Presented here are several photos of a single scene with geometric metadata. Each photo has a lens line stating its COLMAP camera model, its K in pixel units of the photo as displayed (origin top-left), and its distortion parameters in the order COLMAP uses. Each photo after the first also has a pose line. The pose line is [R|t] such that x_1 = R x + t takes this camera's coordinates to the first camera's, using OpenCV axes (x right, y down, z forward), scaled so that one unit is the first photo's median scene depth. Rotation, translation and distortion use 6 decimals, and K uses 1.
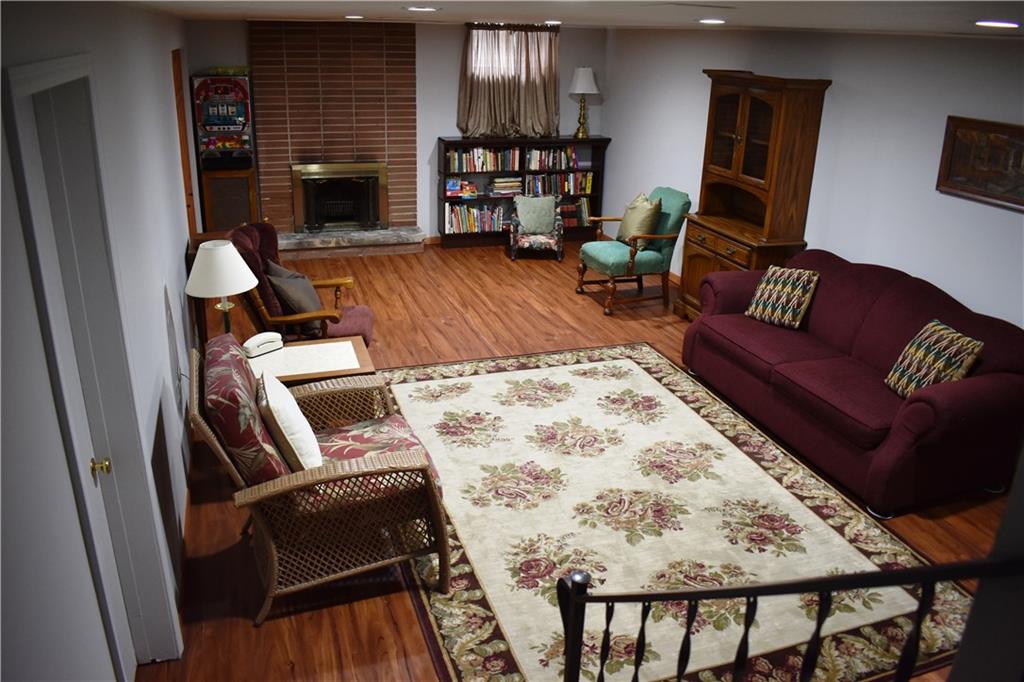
lens RADIAL K [[793.9, 0, 514.3], [0, 793.9, 339.5], [0, 0, 1]] dist [-0.087337, -0.002286]
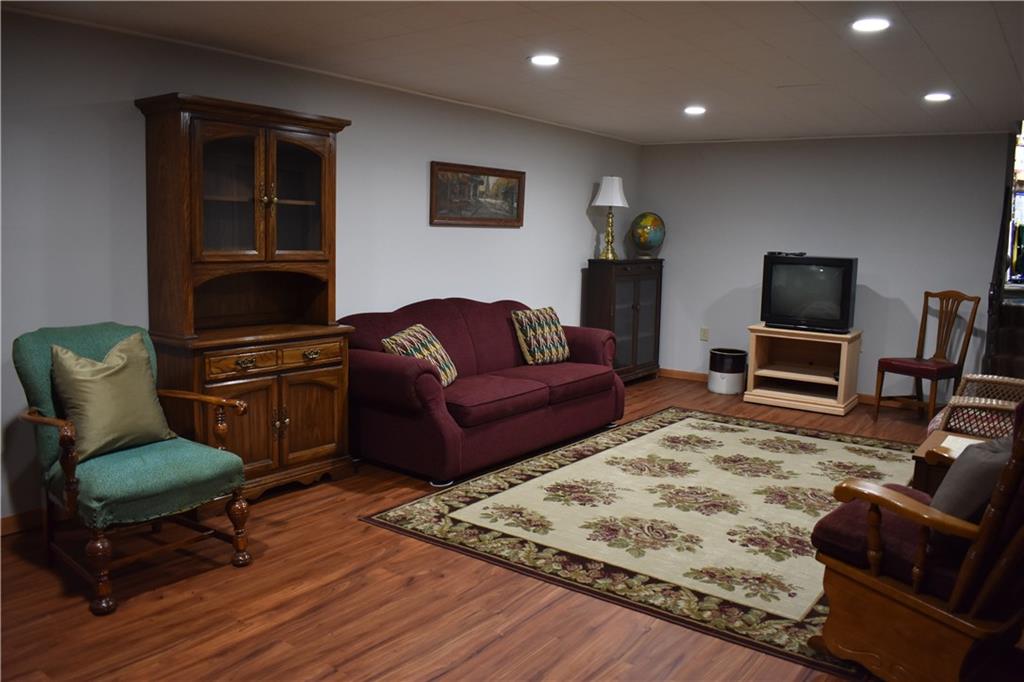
lens RADIAL K [[793.9, 0, 515.2], [0, 793.9, 341.2], [0, 0, 1]] dist [-0.087337, -0.002286]
pose [[-0.573096, -0.150212, 0.805604, -0.450649], [0.256577, 0.900741, 0.350476, -0.363416], [-0.778286, 0.407556, -0.477670, 1.329254]]
